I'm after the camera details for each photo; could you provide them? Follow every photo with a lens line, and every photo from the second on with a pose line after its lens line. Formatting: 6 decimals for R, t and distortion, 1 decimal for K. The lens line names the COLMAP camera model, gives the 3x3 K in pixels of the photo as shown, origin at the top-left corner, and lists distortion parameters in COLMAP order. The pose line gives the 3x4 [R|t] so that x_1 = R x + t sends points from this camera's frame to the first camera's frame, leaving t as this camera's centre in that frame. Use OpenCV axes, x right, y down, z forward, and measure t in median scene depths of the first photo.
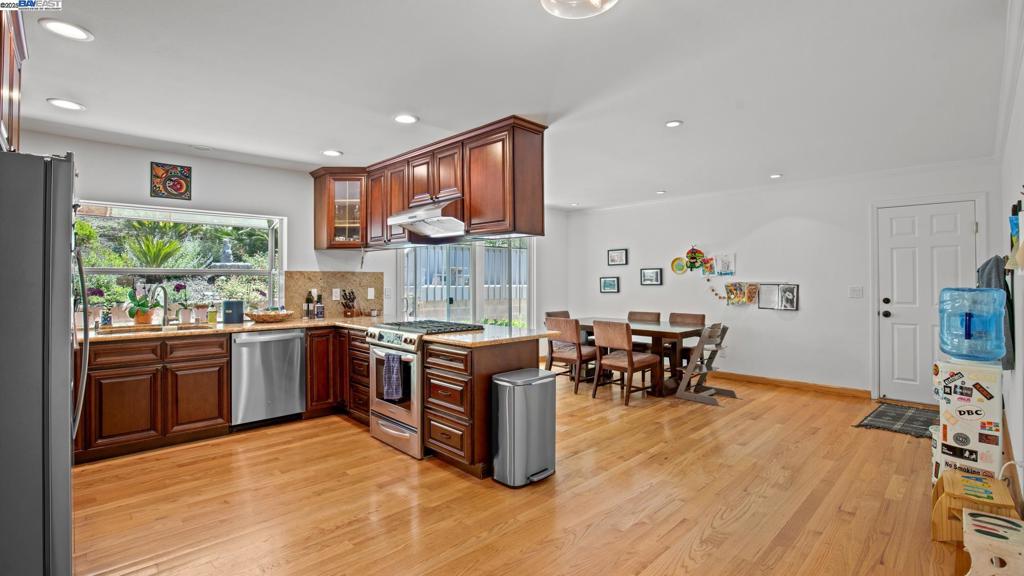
lens RADIAL K [[472.9, 0, 510.1], [0, 472.9, 276.7], [0, 0, 1]] dist [-0.028757, 0.000355]
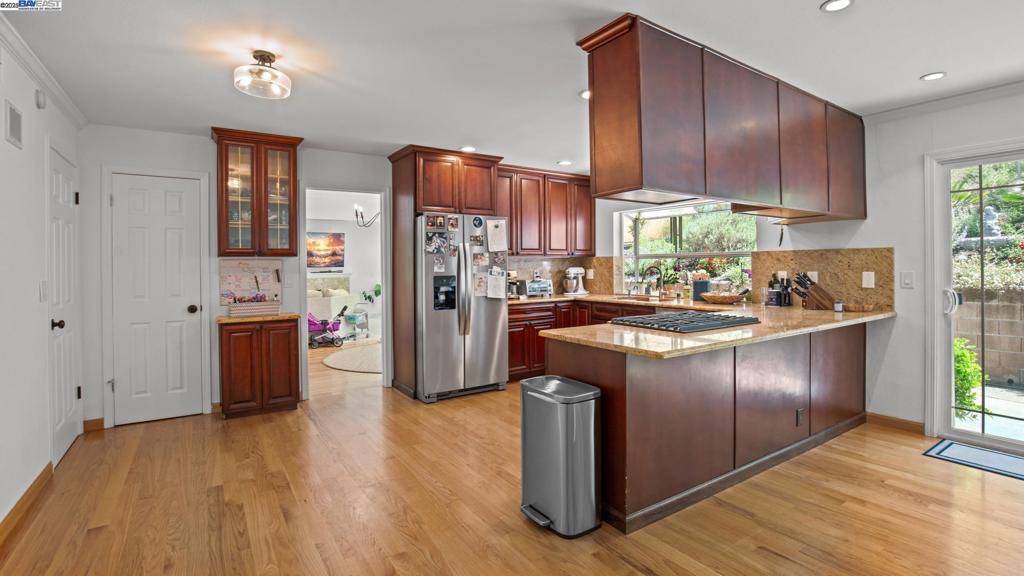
lens RADIAL K [[470.7, 0, 512.1], [0, 470.7, 267.8], [0, 0, 1]] dist [-0.029092, 0.000262]
pose [[-0.185185, 0.009399, -0.982659, 0.497330], [0.018004, 0.999819, 0.006170, 0.005633], [0.982539, -0.016550, -0.185321, 0.669103]]
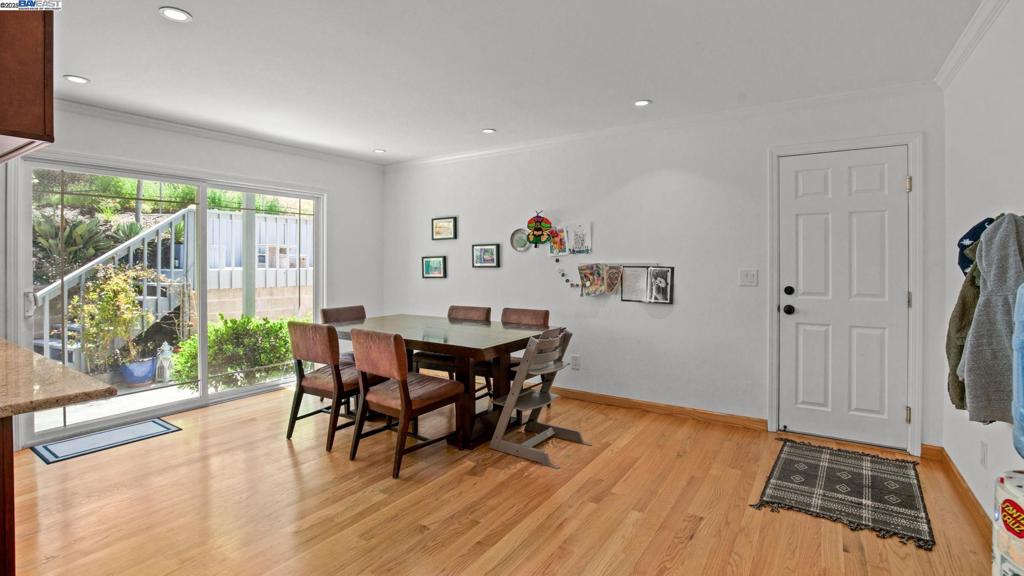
lens RADIAL K [[472.1, 0, 516.2], [0, 472.1, 265.7], [0, 0, 1]] dist [-0.024222, 0.000196]
pose [[0.976873, -0.000596, 0.213821, 0.258875], [-0.002839, 0.999872, 0.015760, 0.004977], [-0.213803, -0.016003, 0.976746, 0.397733]]
